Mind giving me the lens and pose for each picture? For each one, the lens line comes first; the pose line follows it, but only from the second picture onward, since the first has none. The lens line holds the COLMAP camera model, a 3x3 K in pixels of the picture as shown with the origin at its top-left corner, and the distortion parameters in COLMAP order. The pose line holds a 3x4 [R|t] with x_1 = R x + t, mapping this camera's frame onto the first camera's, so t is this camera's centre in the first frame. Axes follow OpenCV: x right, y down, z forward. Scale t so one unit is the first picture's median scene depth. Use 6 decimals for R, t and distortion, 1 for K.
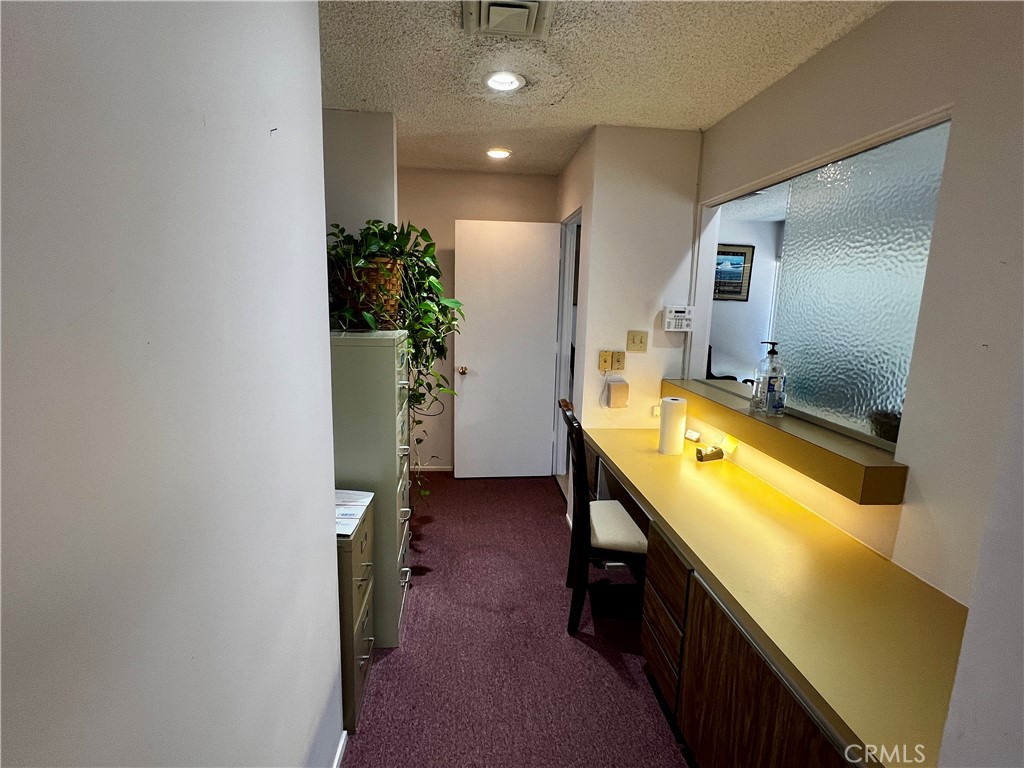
lens RADIAL K [[488.7, 0, 509.7], [0, 488.7, 384.3], [0, 0, 1]] dist [-0.000368, -0.000009]
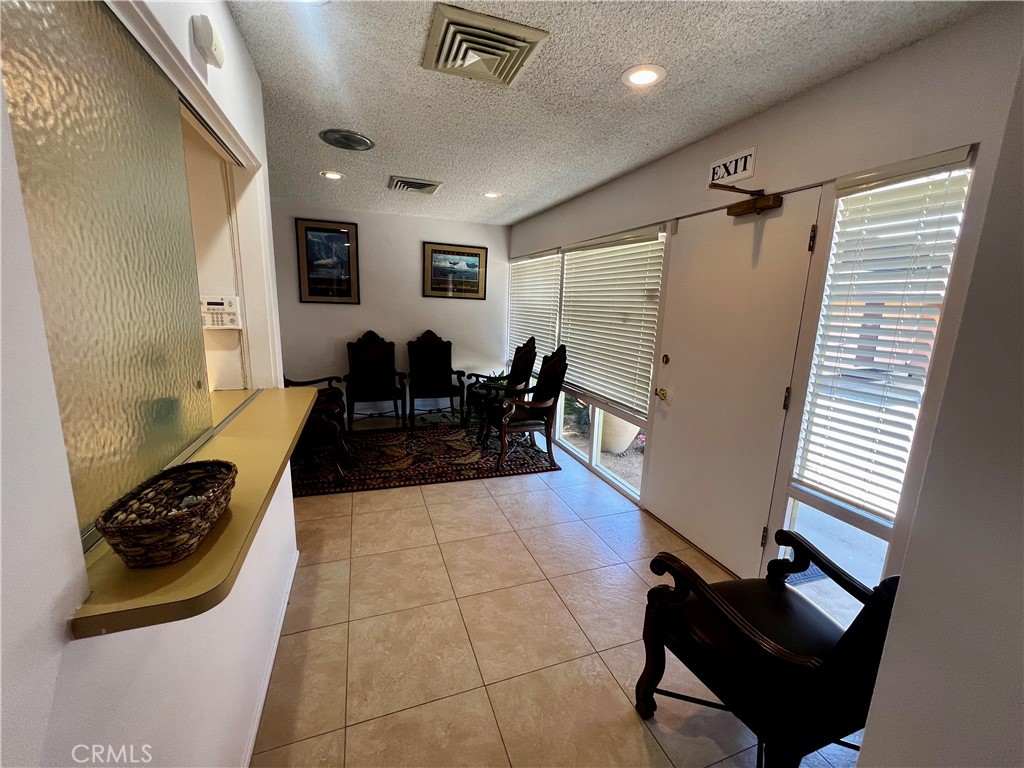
lens RADIAL K [[413.3, 0, 510.8], [0, 413.3, 381.8], [0, 0, 1]] dist [-0.001286, -0.000126]
pose [[0.960666, -0.049234, 0.273307, 0.289424], [0.044703, 0.998740, 0.022785, -0.008852], [-0.274084, -0.009671, 0.961657, 0.114478]]
